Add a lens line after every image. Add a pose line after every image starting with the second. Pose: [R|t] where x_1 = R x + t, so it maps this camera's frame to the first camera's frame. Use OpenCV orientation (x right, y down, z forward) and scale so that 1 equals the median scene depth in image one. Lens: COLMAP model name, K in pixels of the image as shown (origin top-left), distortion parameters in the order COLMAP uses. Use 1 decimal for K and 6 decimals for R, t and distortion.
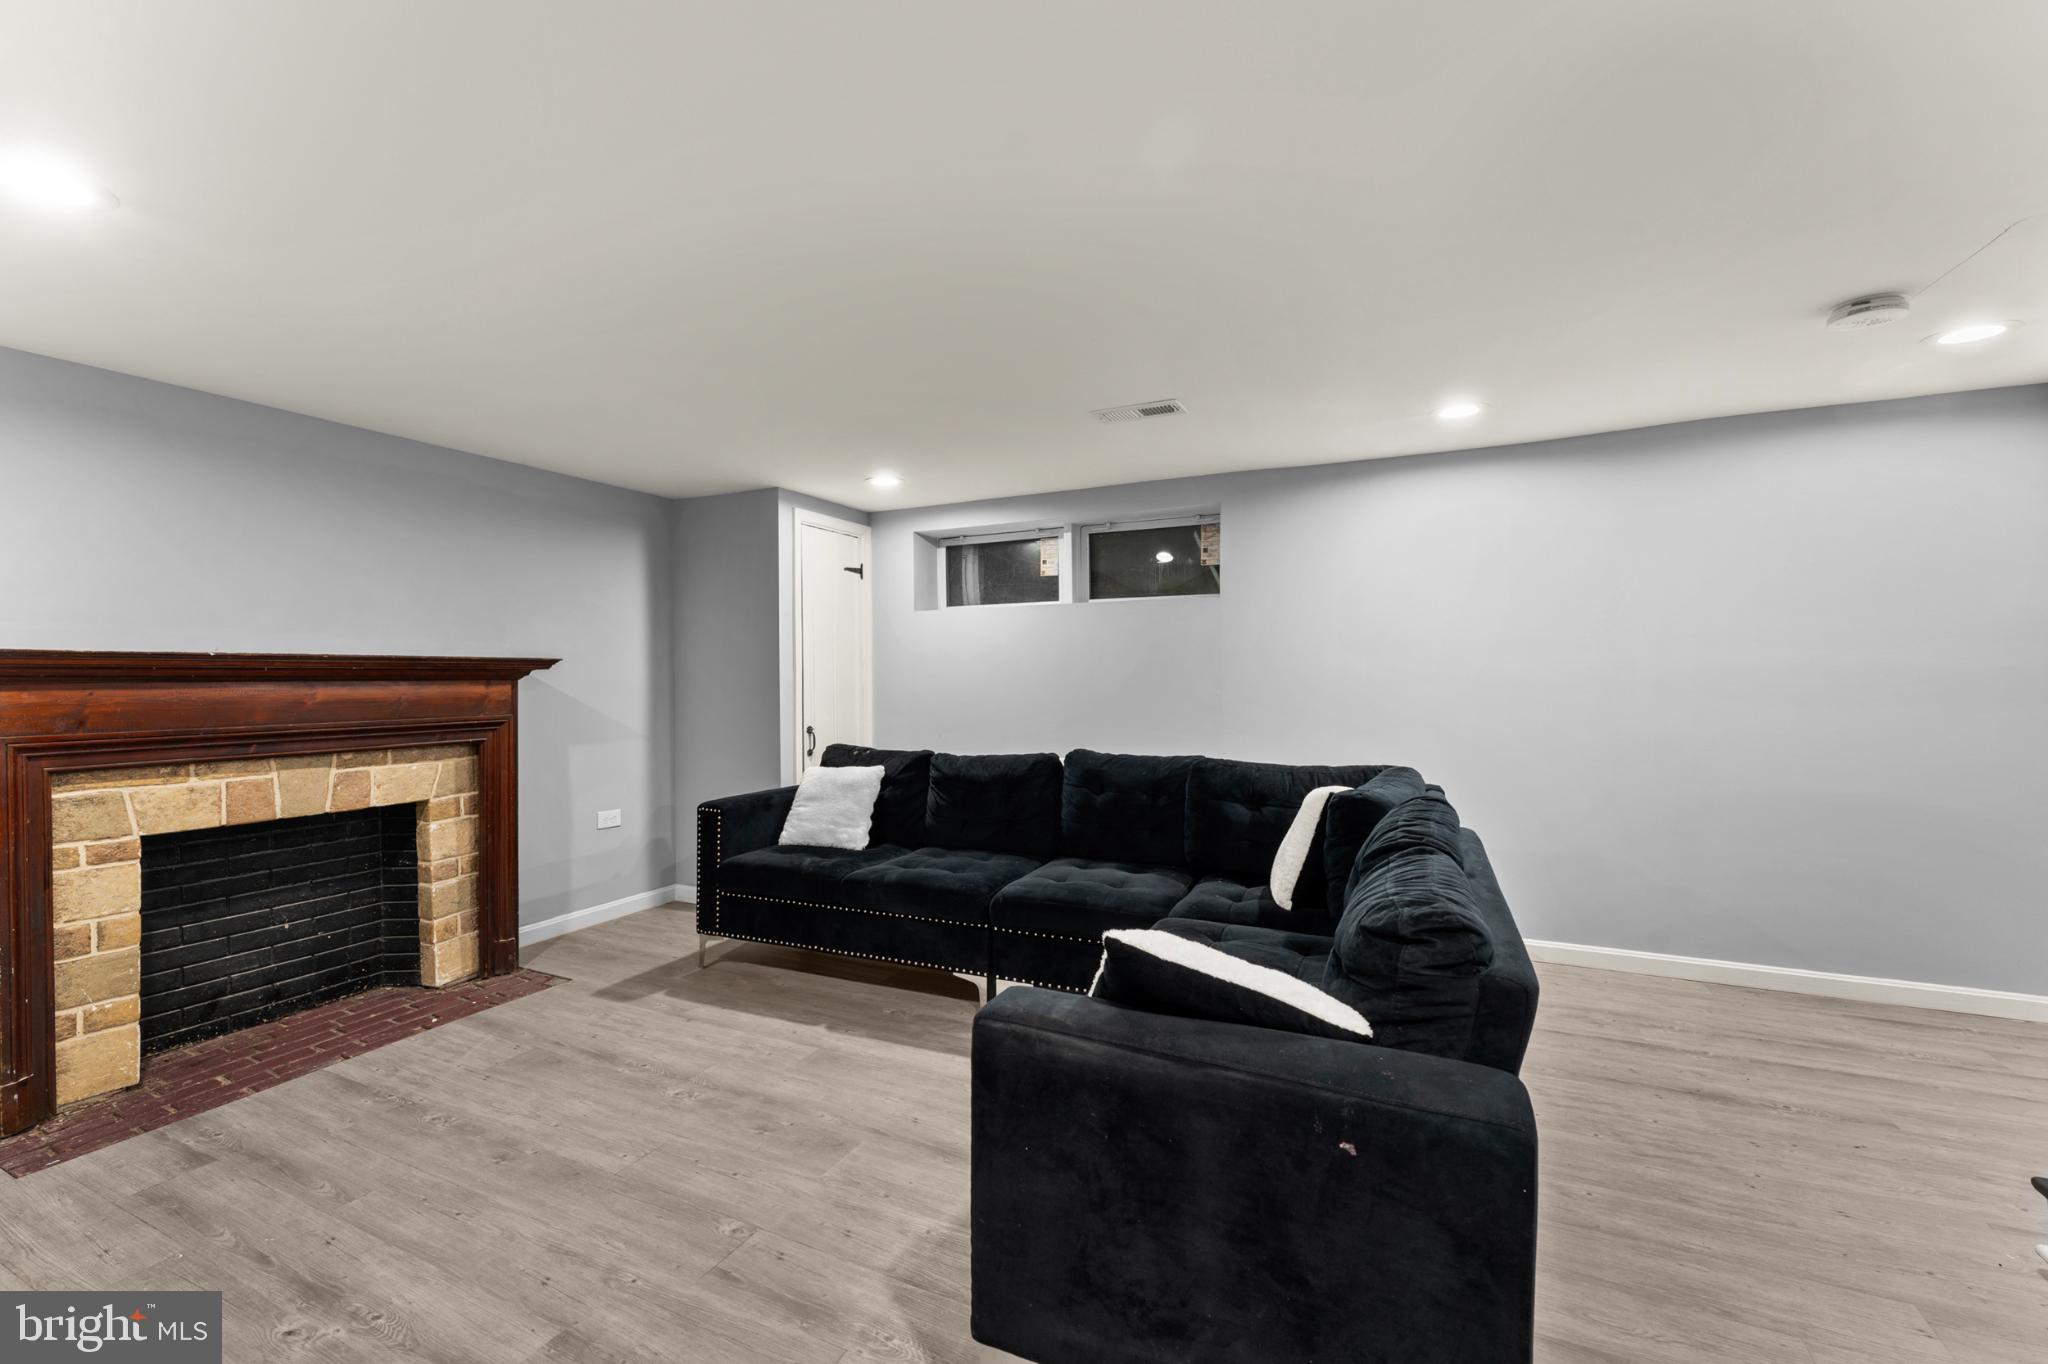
lens RADIAL K [[817.2, 0, 1027.4], [0, 817.2, 680.9], [0, 0, 1]] dist [0.000905, -0.000091]
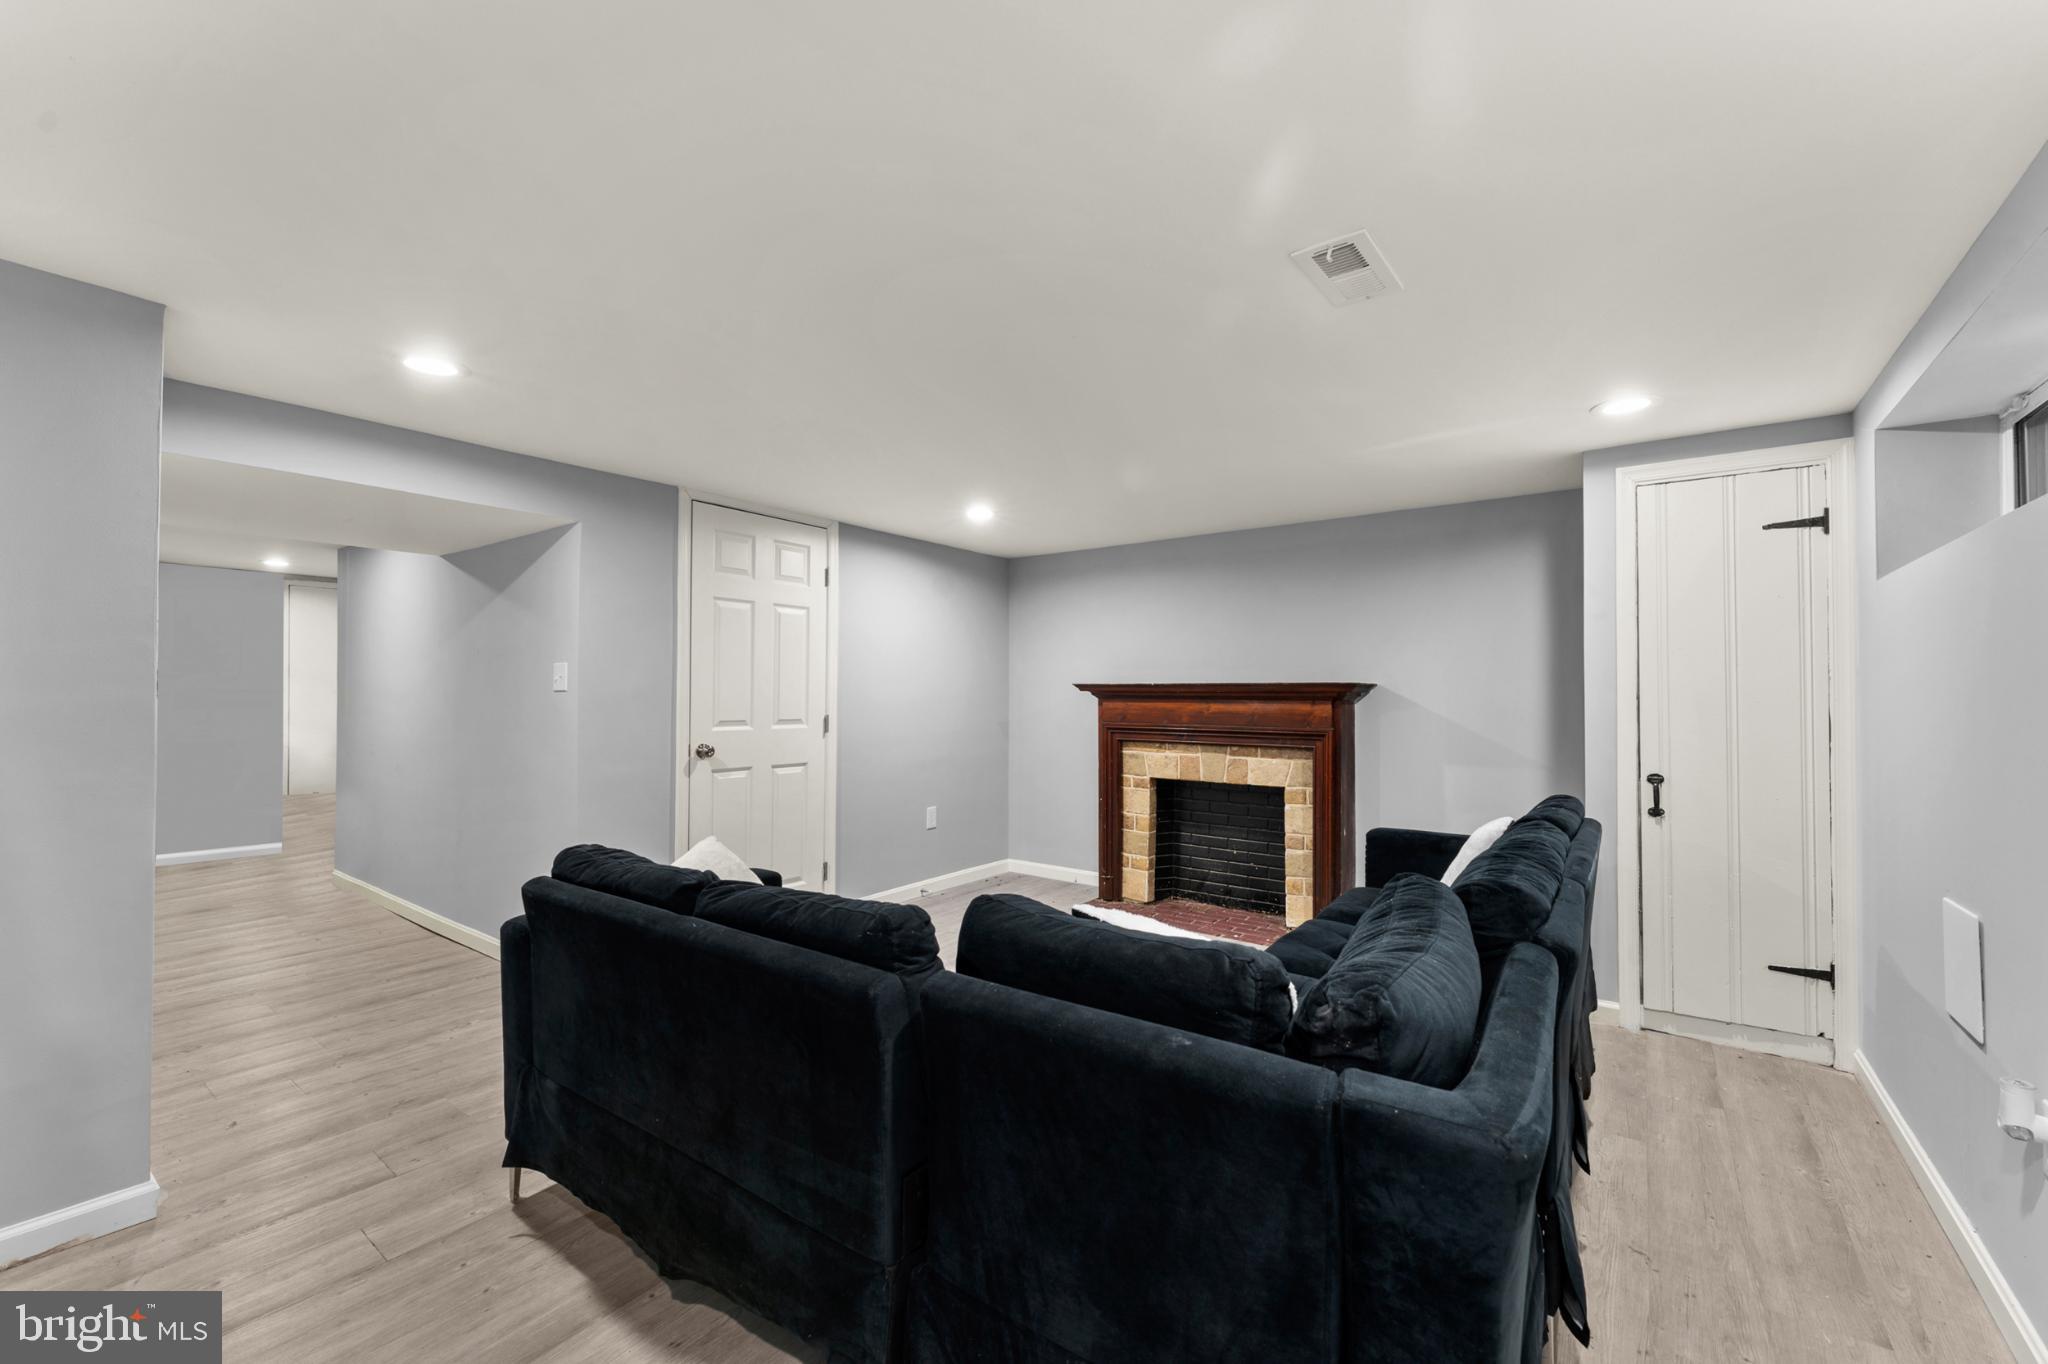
lens RADIAL K [[817.2, 0, 1027.4], [0, 817.2, 680.9], [0, 0, 1]] dist [0.000905, -0.000091]
pose [[-0.178315, -0.015960, -0.983844, 0.731326], [-0.012605, 0.999823, -0.013934, -0.008806], [0.983893, 0.009917, -0.178485, 0.857488]]
